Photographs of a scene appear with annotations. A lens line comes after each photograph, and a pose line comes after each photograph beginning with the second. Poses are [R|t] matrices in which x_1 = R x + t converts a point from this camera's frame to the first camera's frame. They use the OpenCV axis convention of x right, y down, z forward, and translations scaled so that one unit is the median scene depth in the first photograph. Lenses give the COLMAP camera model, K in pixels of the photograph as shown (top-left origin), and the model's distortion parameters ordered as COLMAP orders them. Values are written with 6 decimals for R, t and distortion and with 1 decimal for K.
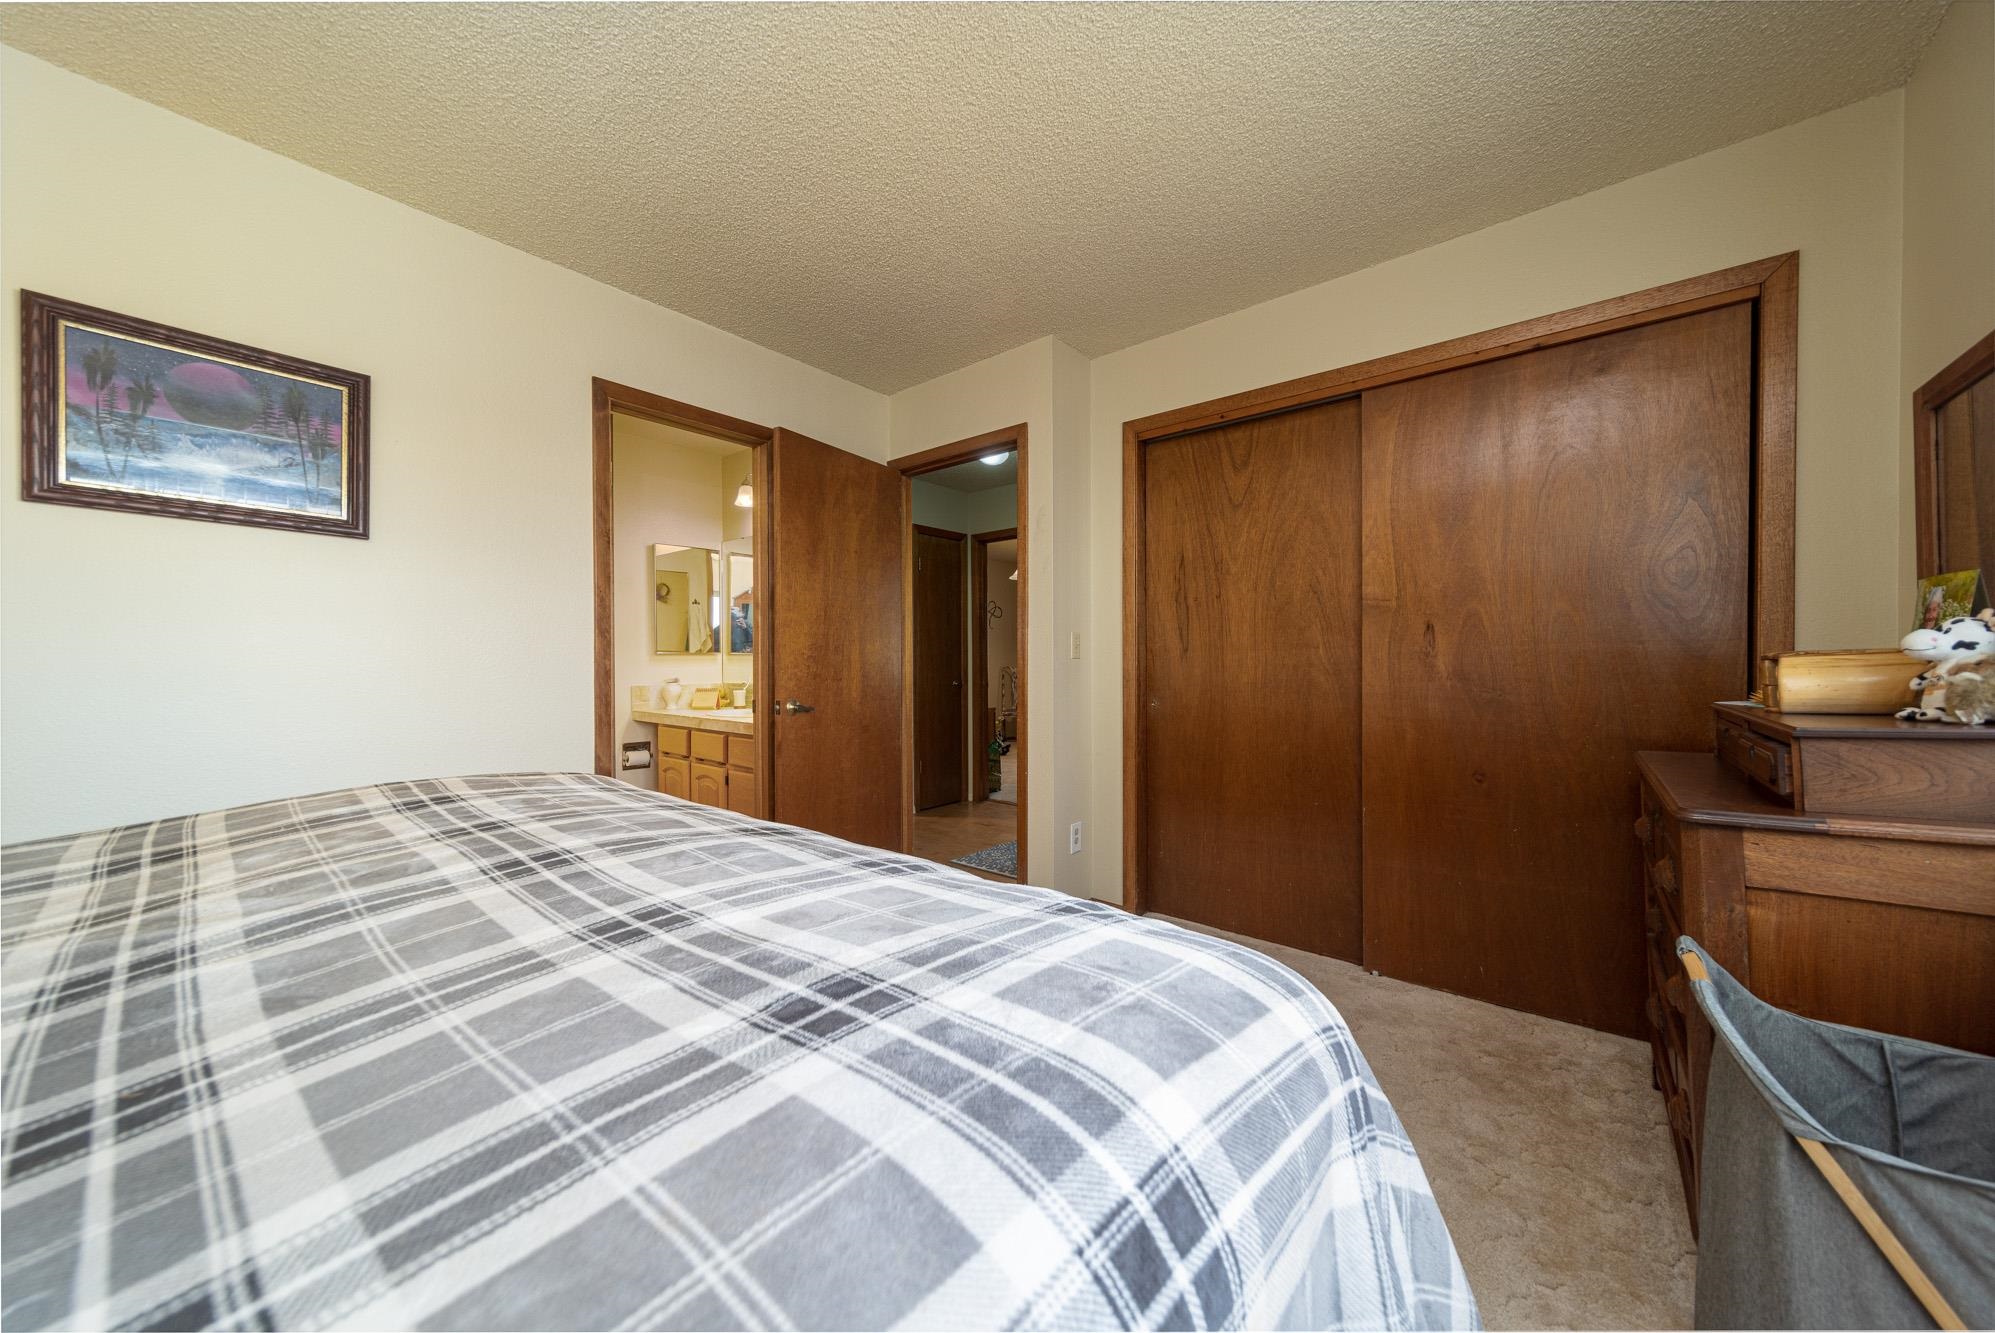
lens RADIAL K [[685.3, 0, 997.5], [0, 685.3, 666.5], [0, 0, 1]] dist [0.001156, 0.000061]
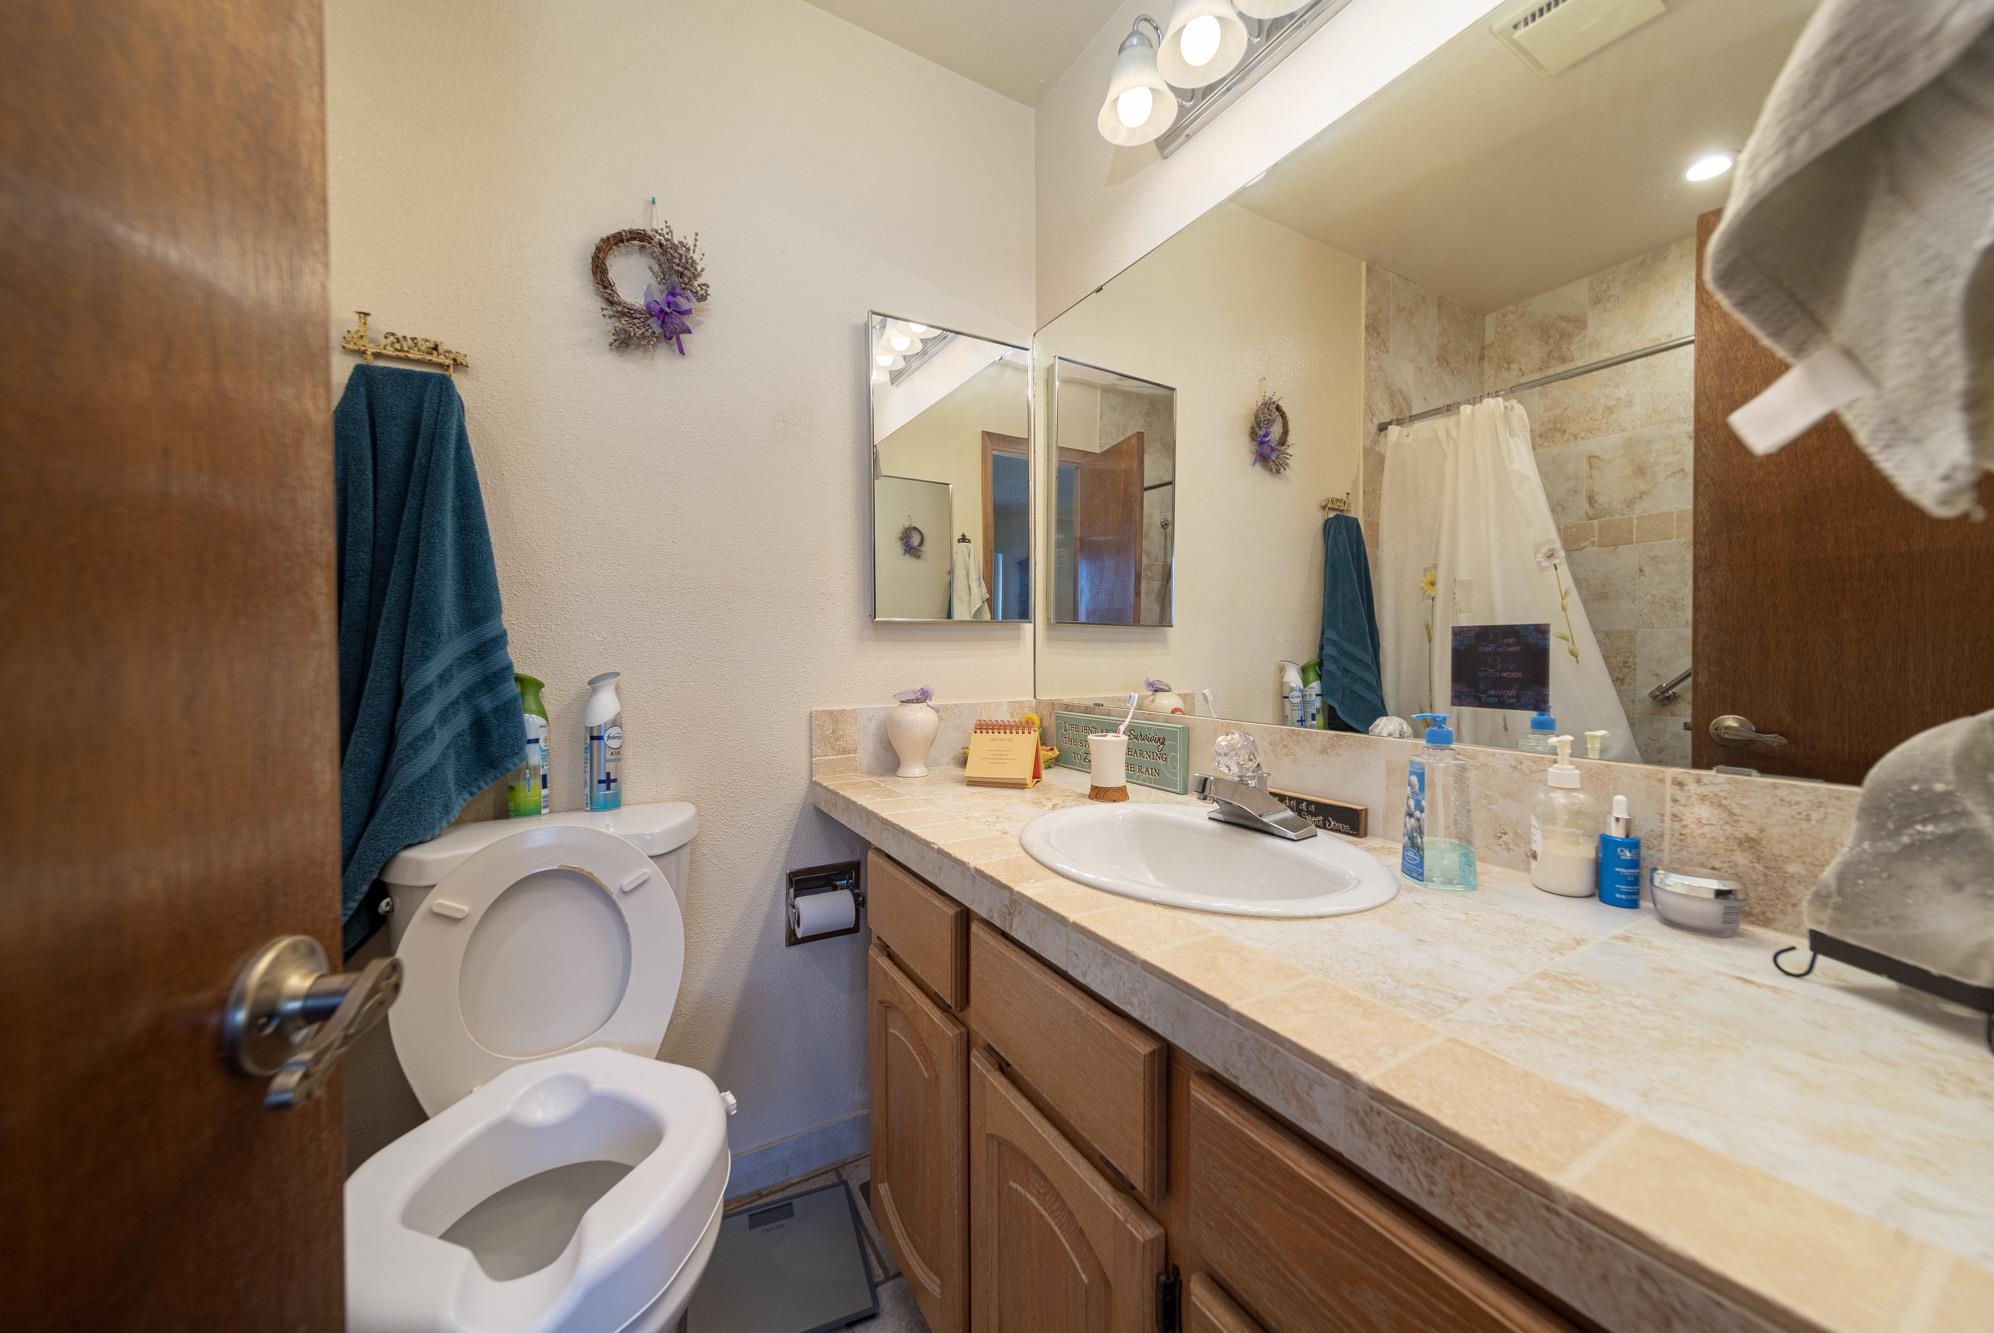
lens RADIAL K [[698.0, 0, 997.0], [0, 698.0, 666.5], [0, 0, 1]] dist [0.000010, -0.000001]
pose [[0.937941, -0.000103, -0.346796, -0.306449], [0.004175, 0.999931, 0.010994, 0.002037], [0.346771, -0.011760, 0.937876, 0.670996]]
